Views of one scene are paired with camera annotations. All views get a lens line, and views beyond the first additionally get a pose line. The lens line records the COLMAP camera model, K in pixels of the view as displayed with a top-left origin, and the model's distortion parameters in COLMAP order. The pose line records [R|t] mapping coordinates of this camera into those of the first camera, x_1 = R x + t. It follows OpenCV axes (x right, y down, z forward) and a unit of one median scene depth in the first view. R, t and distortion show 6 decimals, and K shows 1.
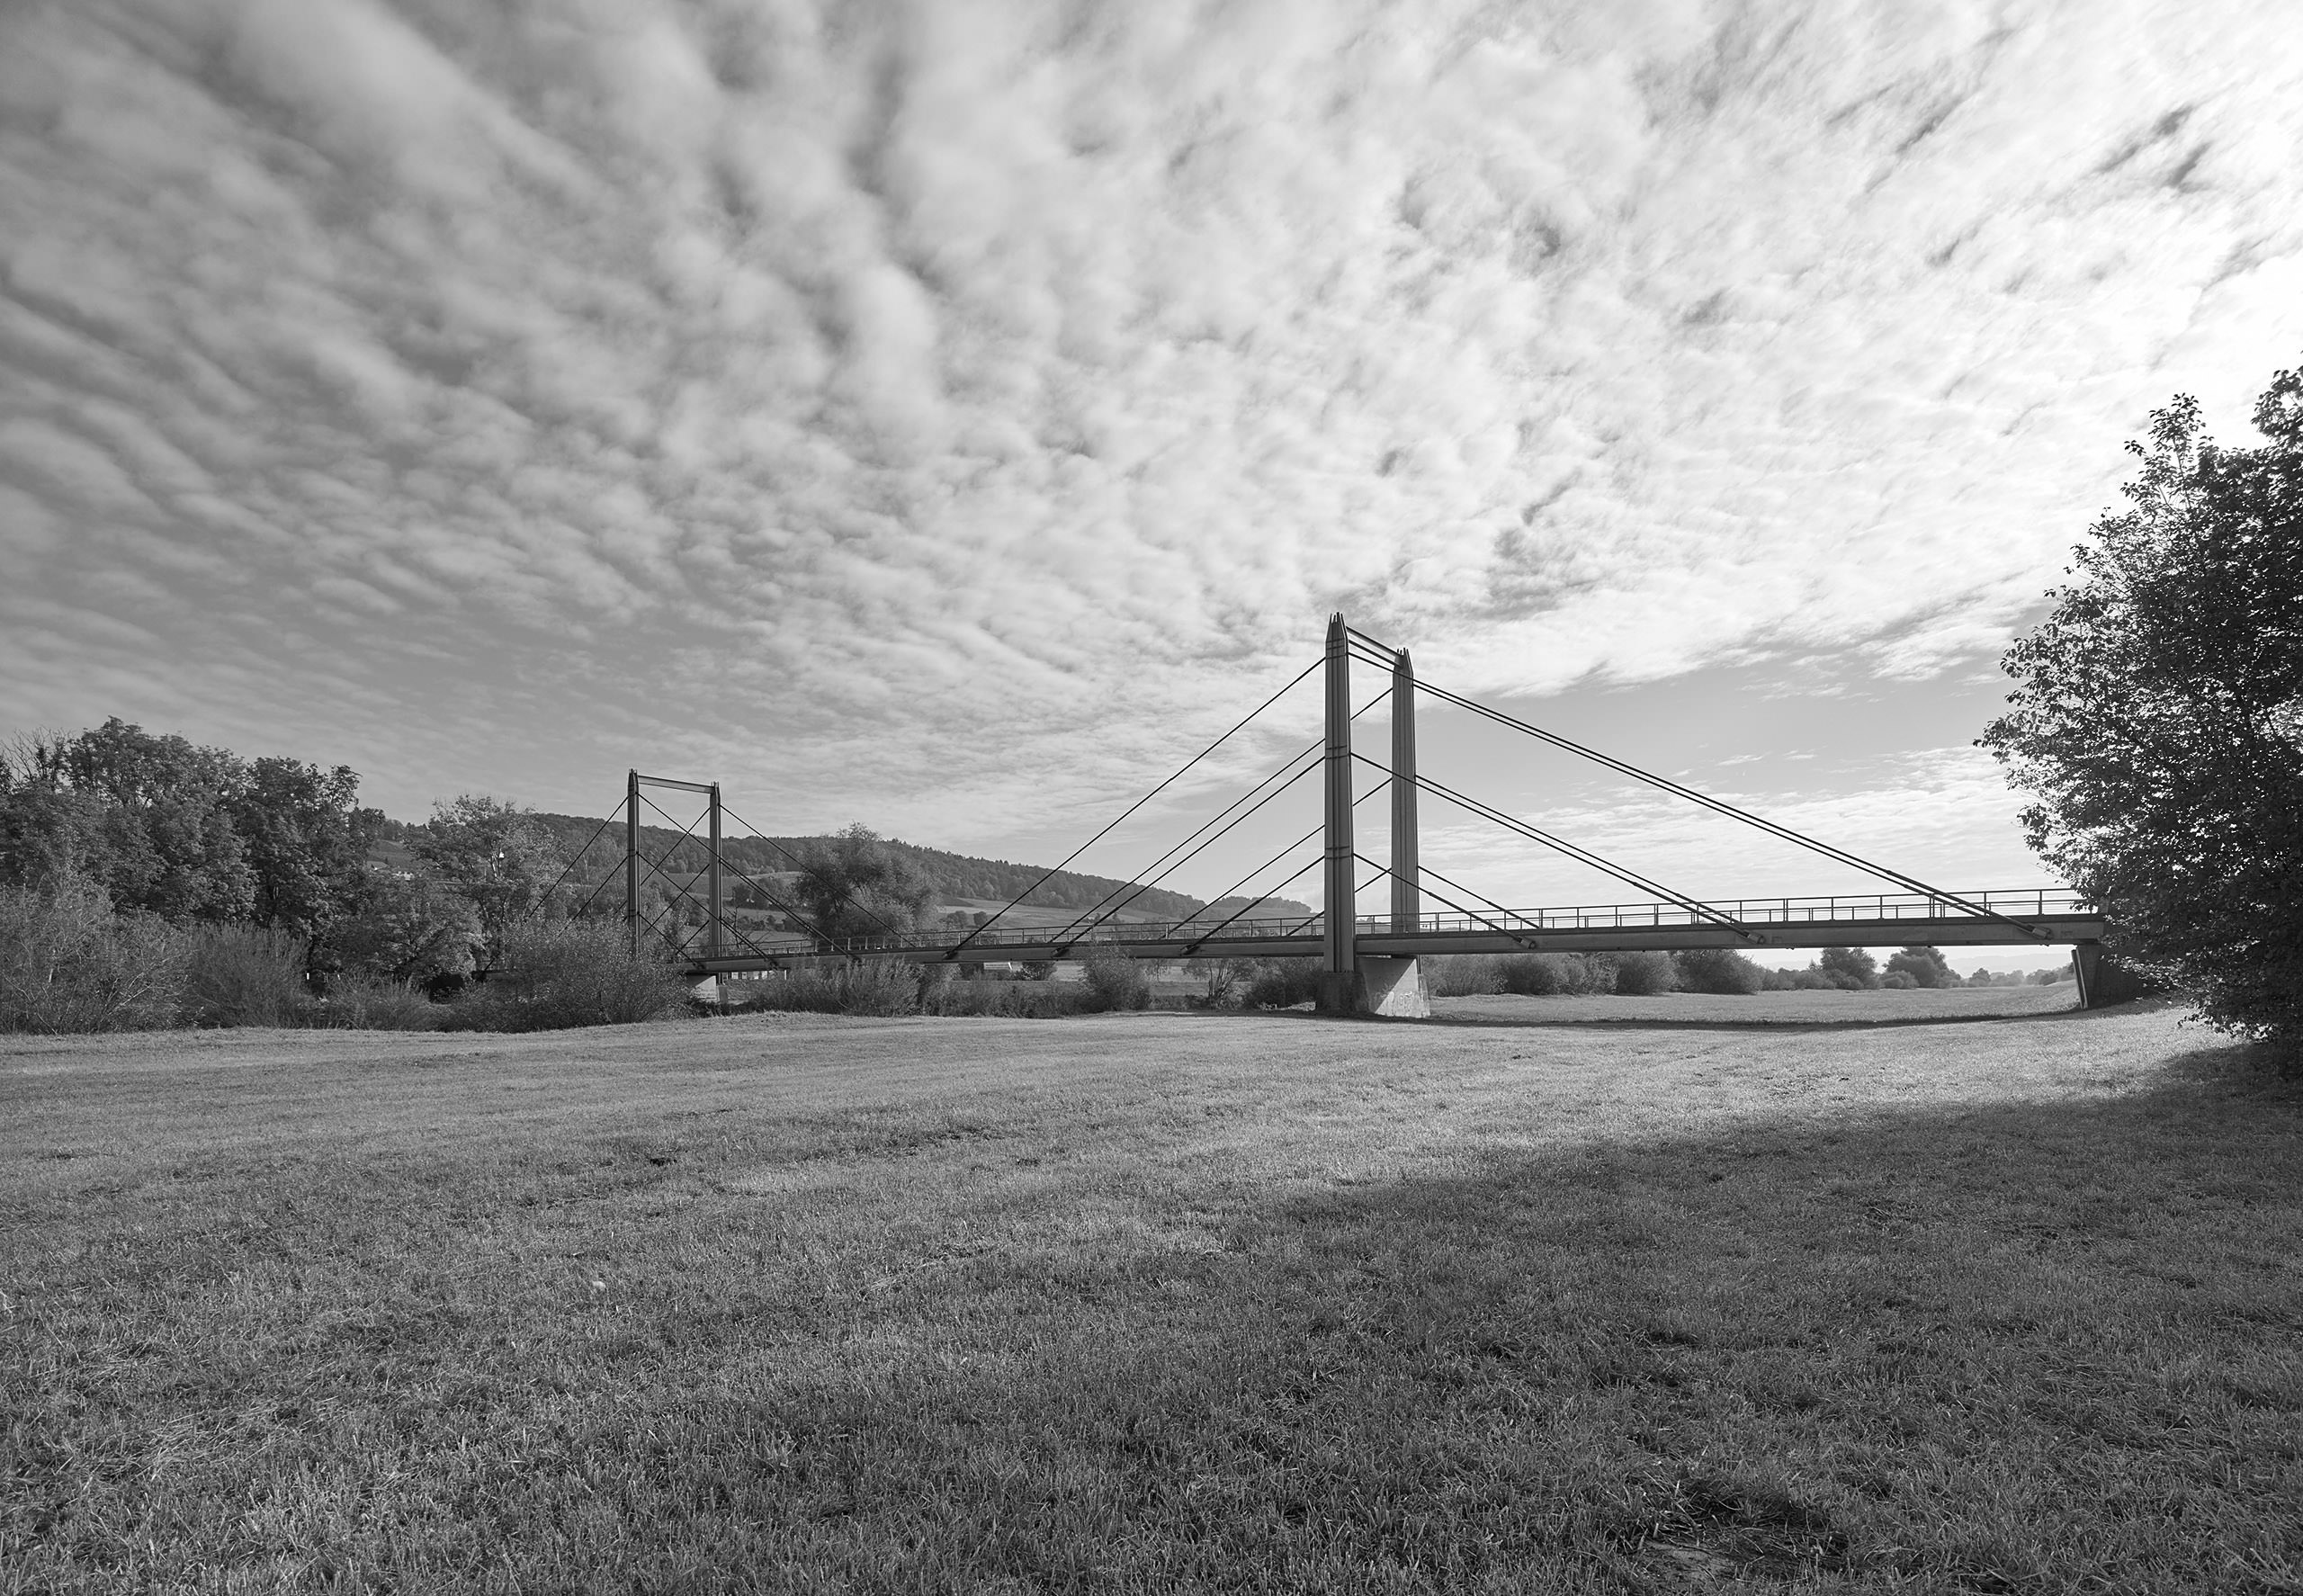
lens RADIAL K [[1313.1, 0, 1152.8], [0, 1313.1, 983.3], [0, 0, 1]] dist [-0.002532, 0.001645]
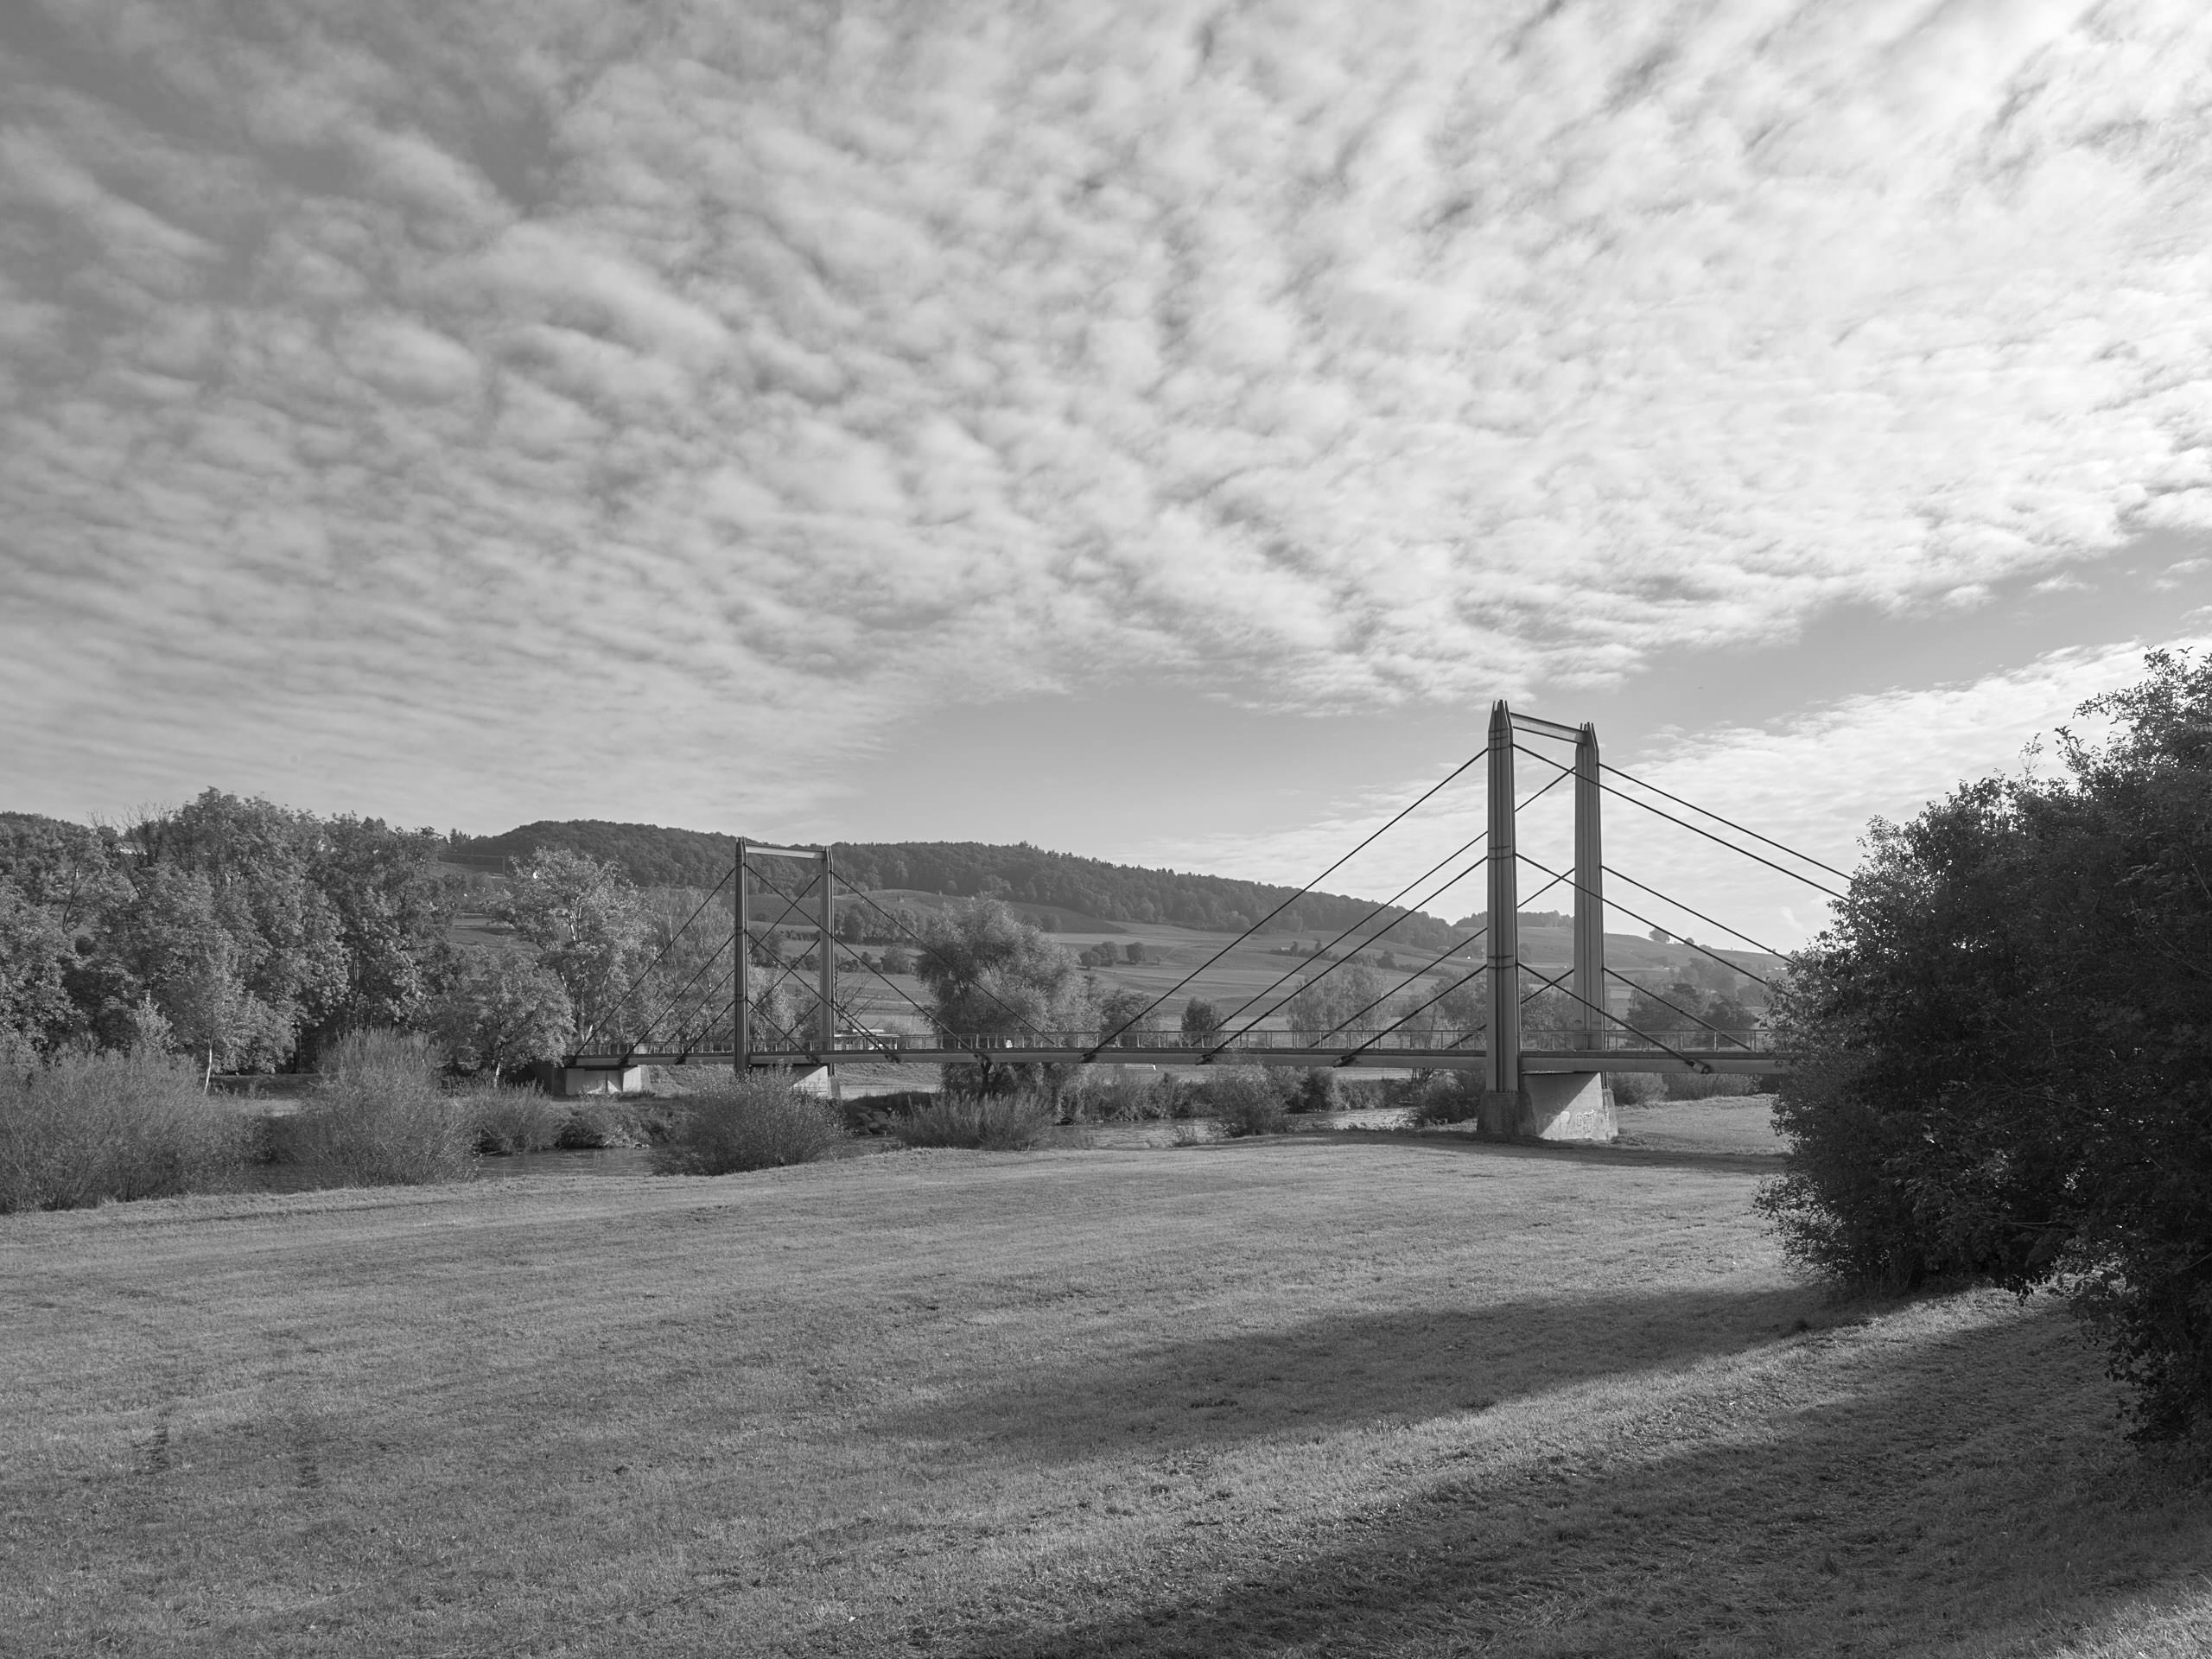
lens RADIAL K [[1872.4, 0, 1054.2], [0, 1872.4, 1023.5], [0, 0, 1]] dist [-0.040543, -0.008894]
pose [[0.984430, -0.000133, -0.175778, 0.040488], [0.000328, 0.999999, 0.001081, -0.037635], [0.175777, -0.001122, 0.984429, -0.222899]]
